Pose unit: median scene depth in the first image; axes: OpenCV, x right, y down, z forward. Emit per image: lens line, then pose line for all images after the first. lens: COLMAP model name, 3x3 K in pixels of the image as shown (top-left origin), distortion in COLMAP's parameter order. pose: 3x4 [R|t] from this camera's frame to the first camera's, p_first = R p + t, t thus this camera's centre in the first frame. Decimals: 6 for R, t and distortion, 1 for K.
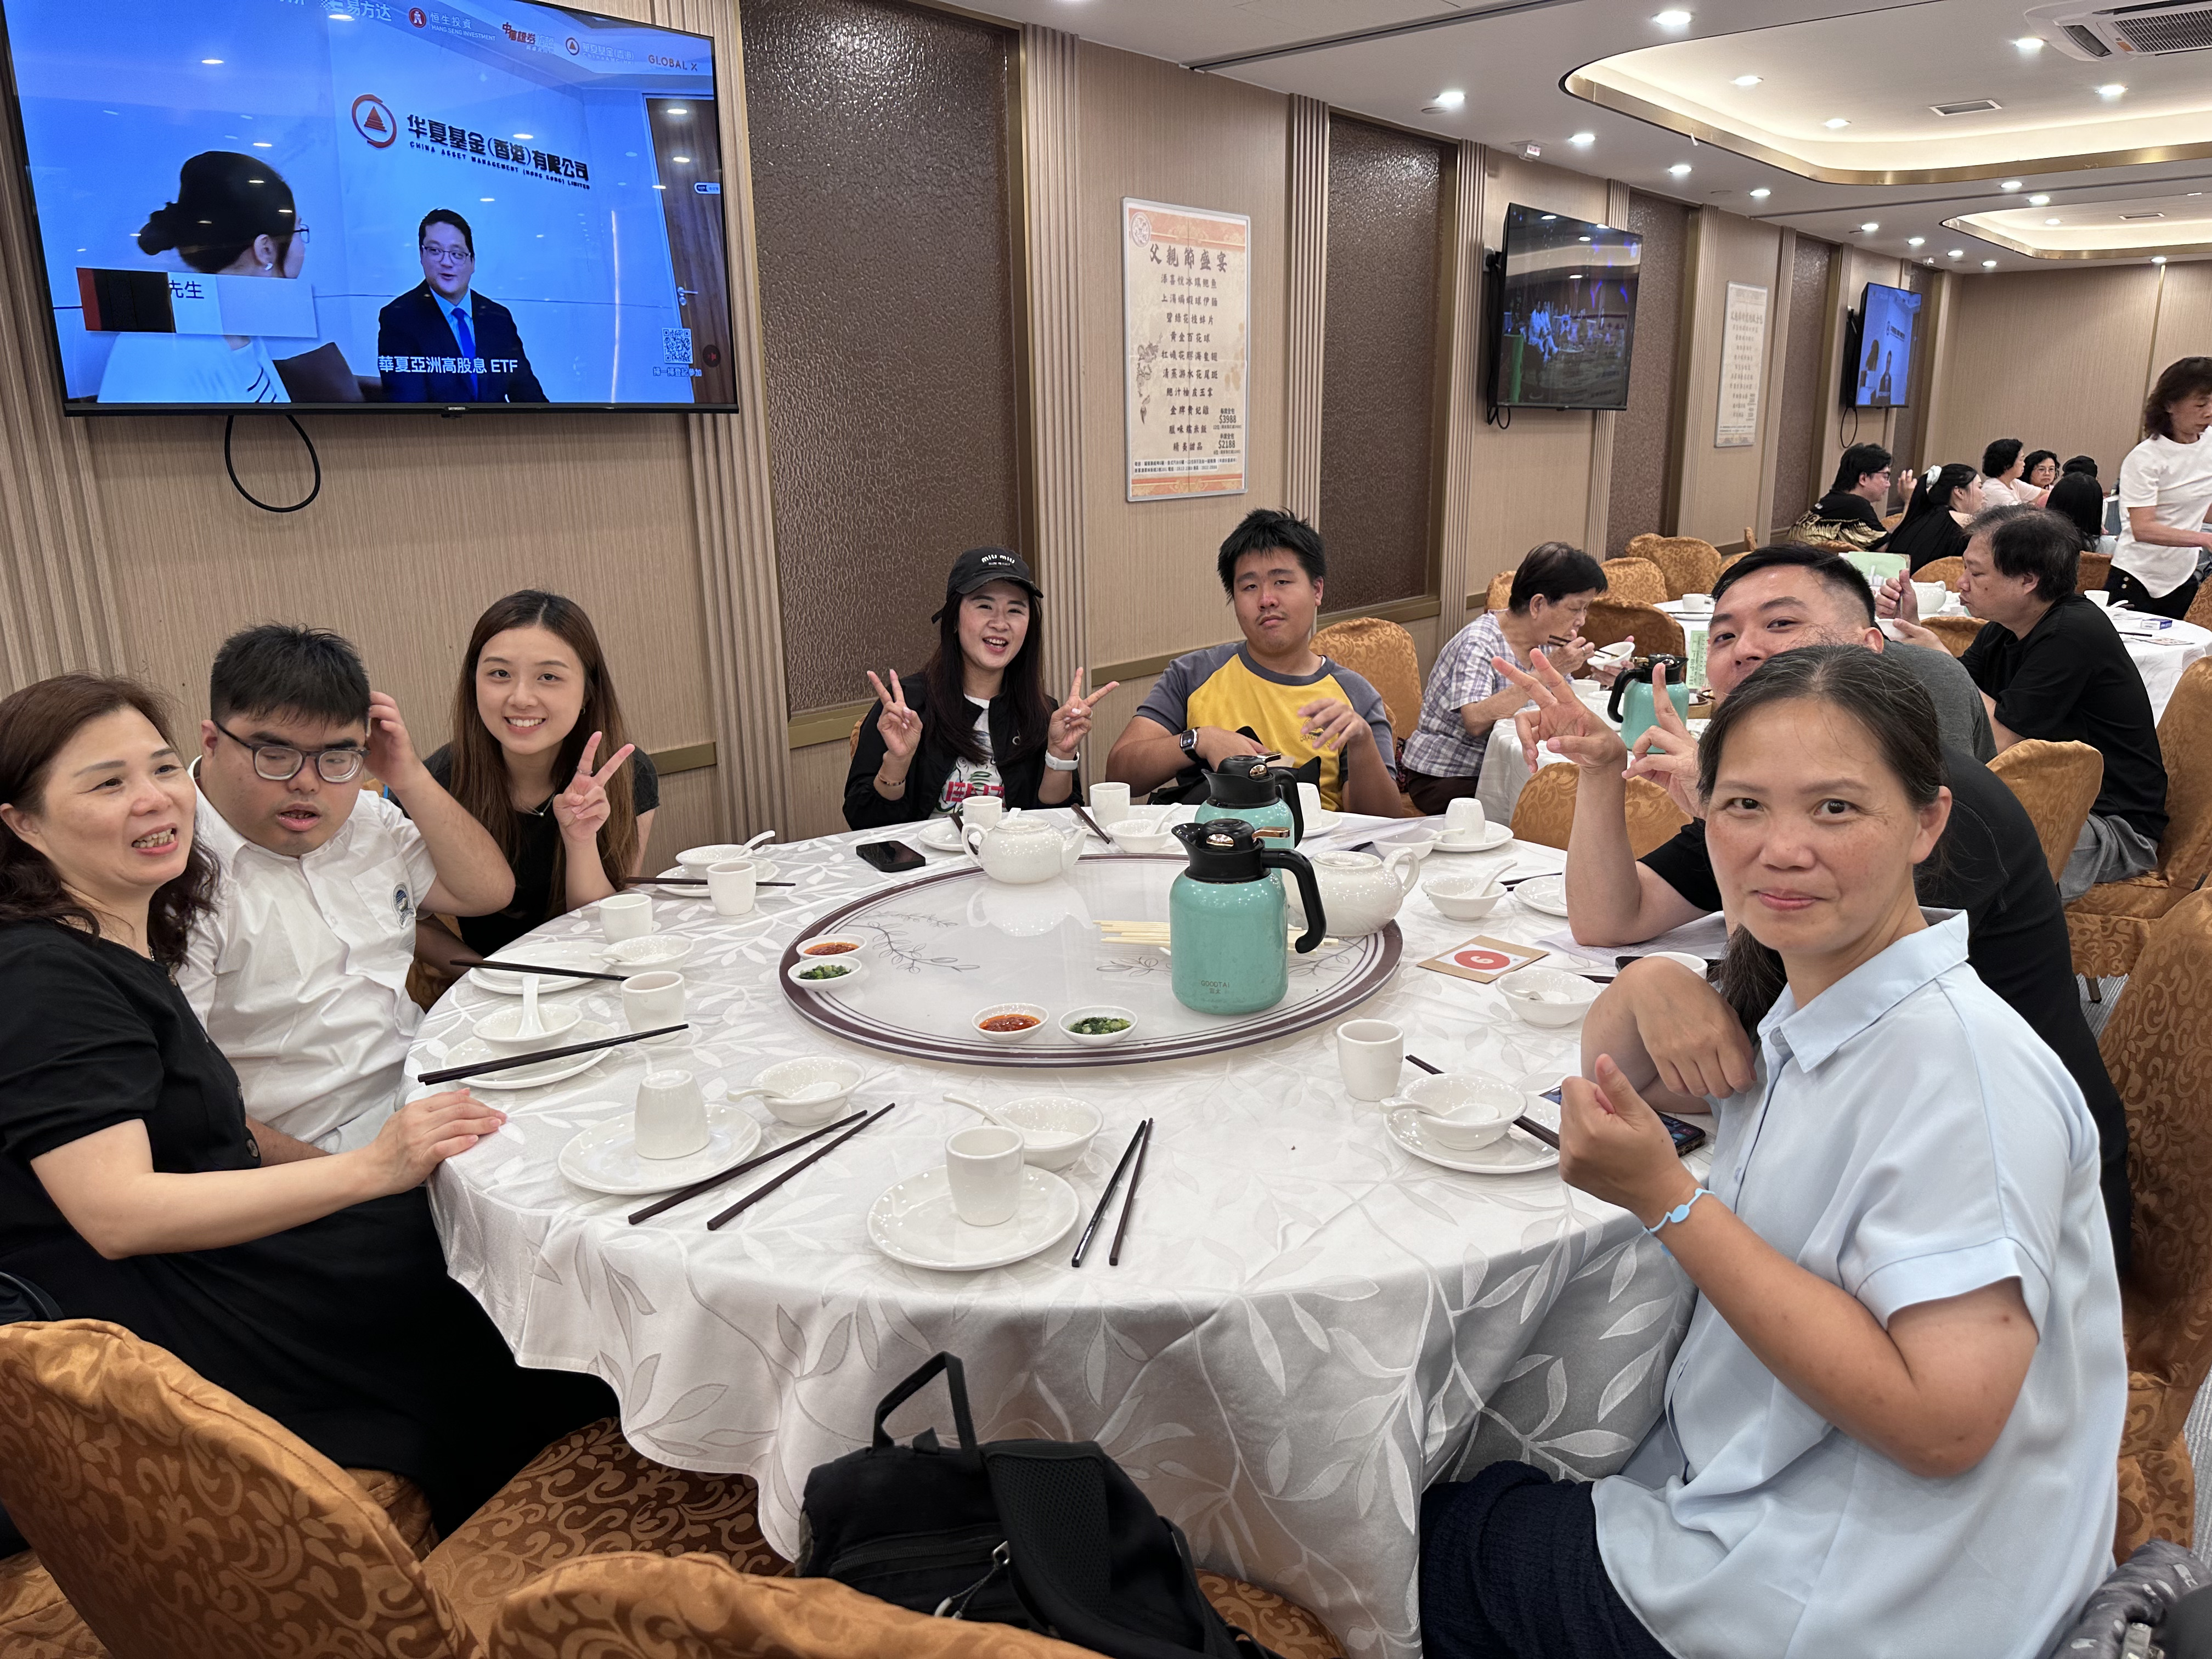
lens RADIAL K [[1574.3, 0, 1123.5], [0, 1574.3, 832.9], [0, 0, 1]] dist [0.020647, -0.027106]
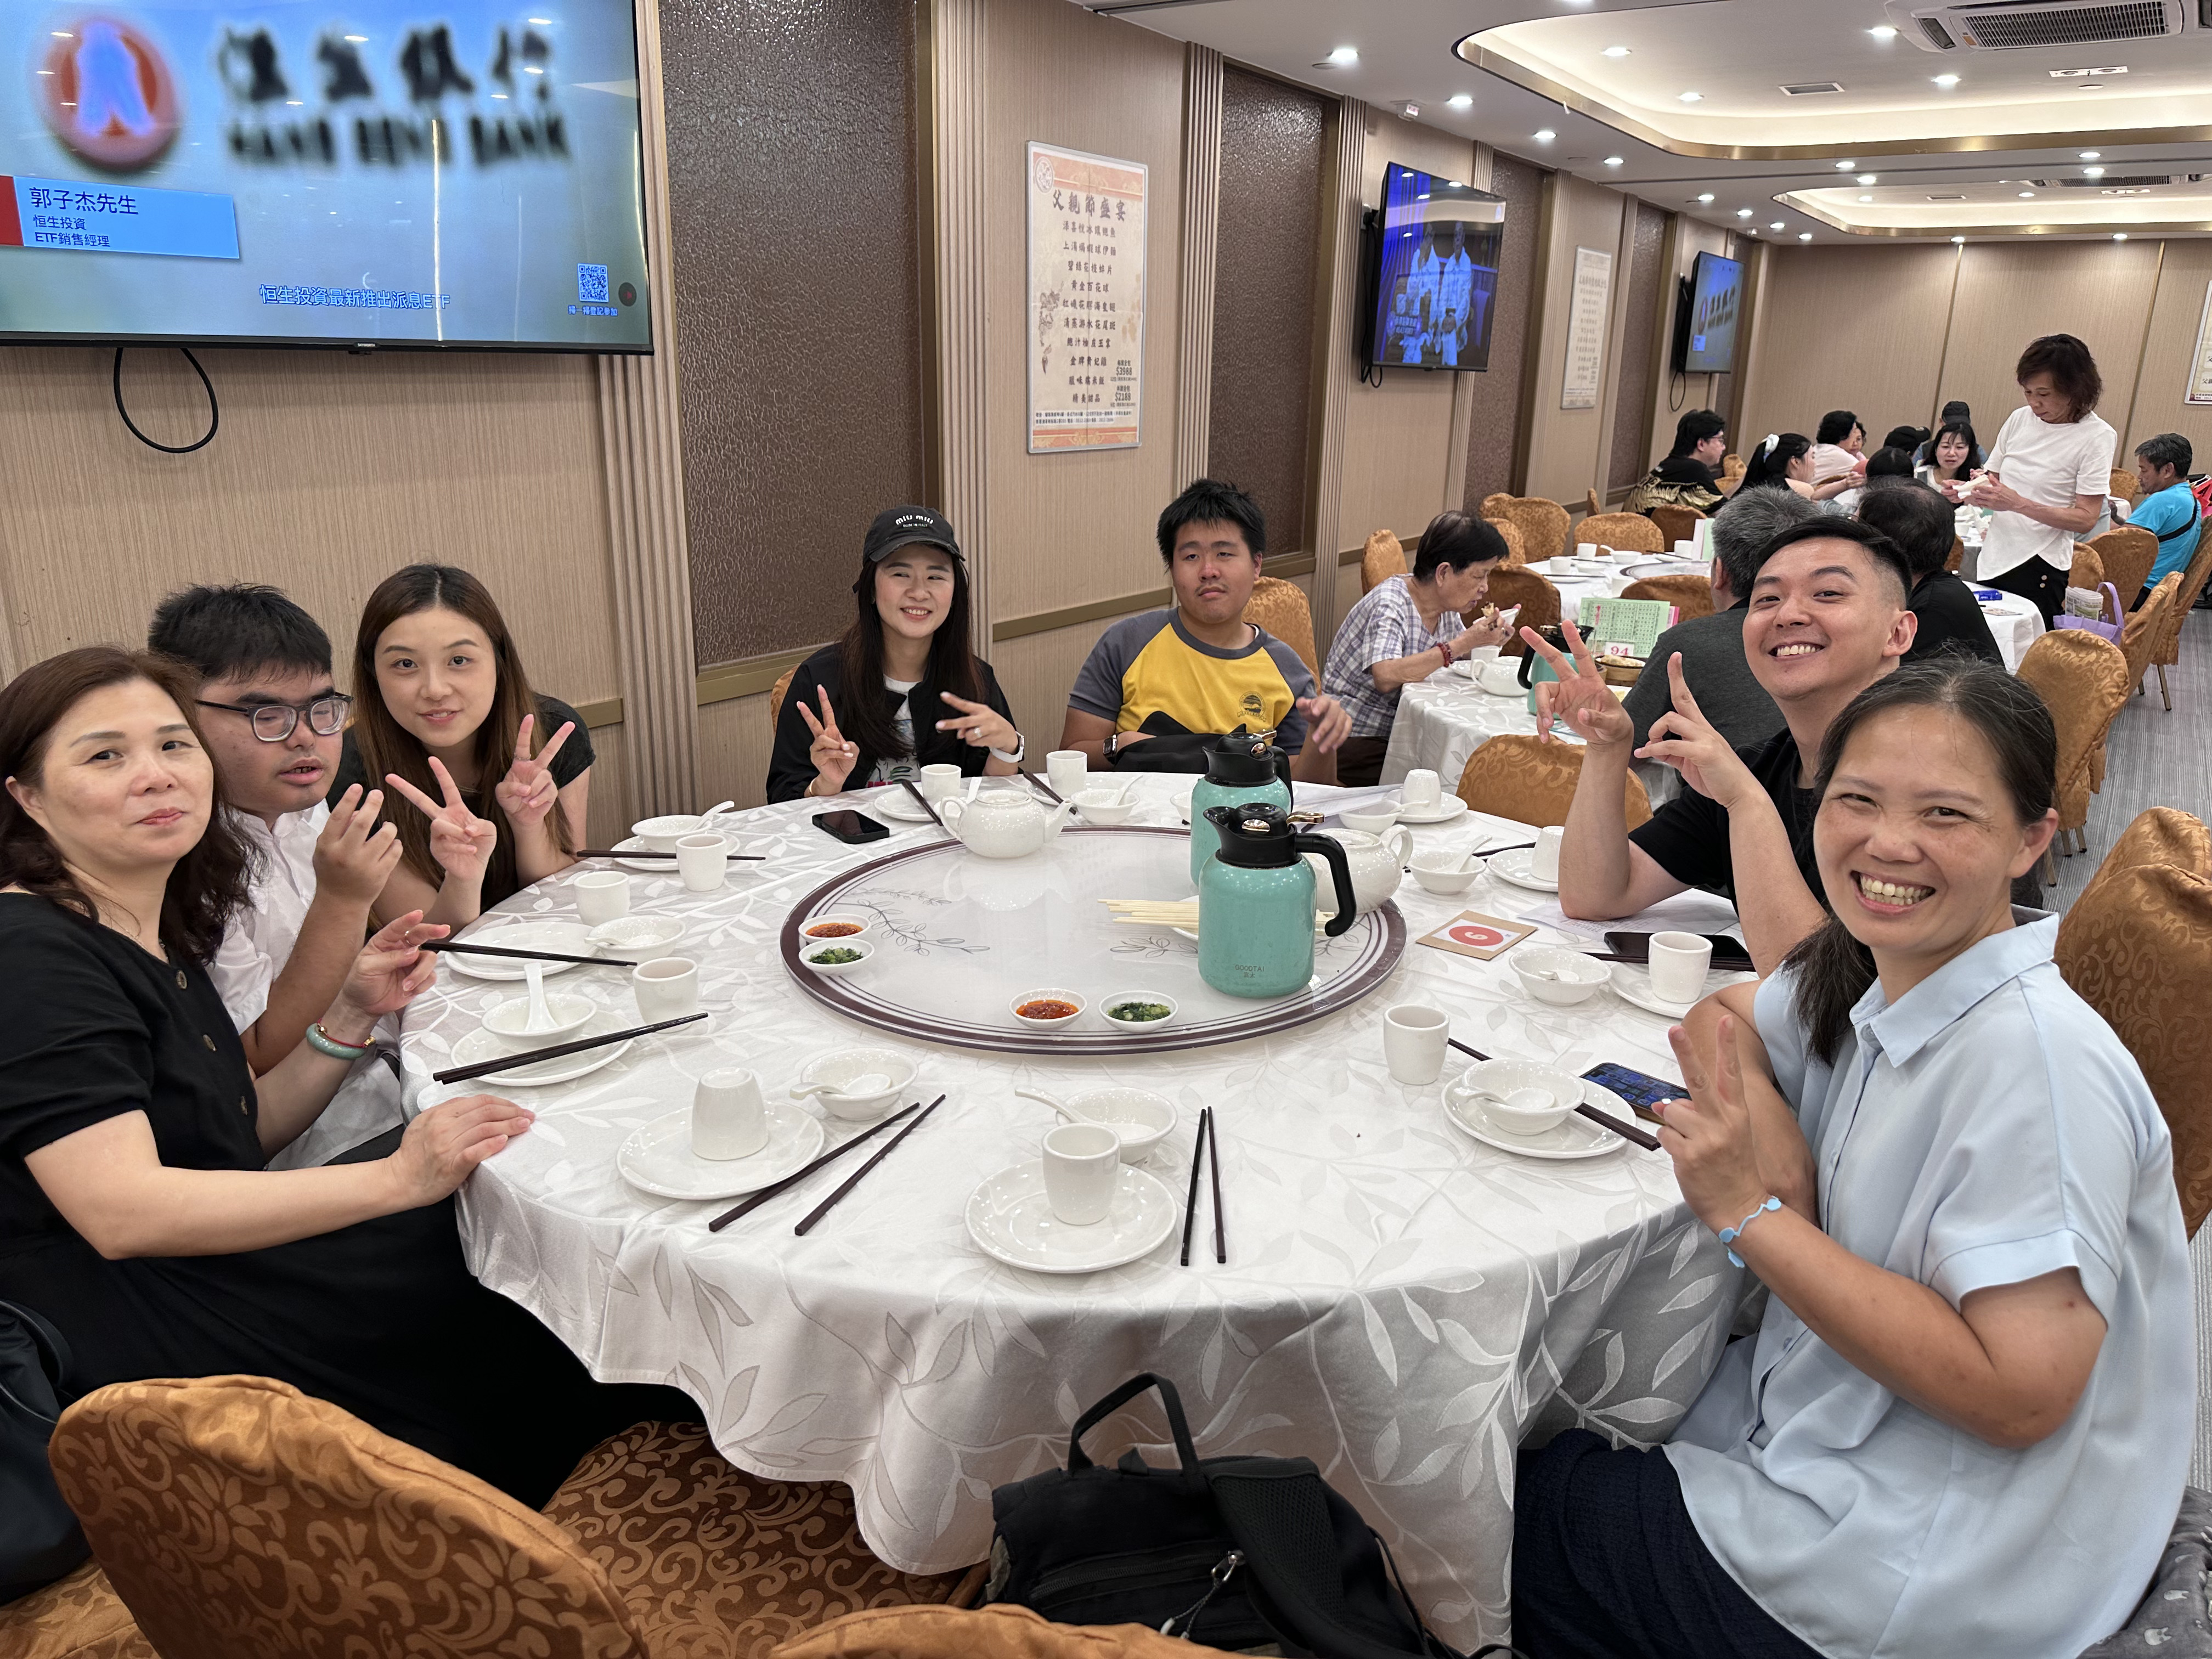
lens RADIAL K [[1574.3, 0, 1119.9], [0, 1574.3, 828.9], [0, 0, 1]] dist [0.020647, -0.027106]
pose [[0.993217, 0.000438, 0.116277, -0.124856], [-0.004646, 0.999344, 0.035926, -0.025396], [-0.116185, -0.036222, 0.992567, 0.012491]]
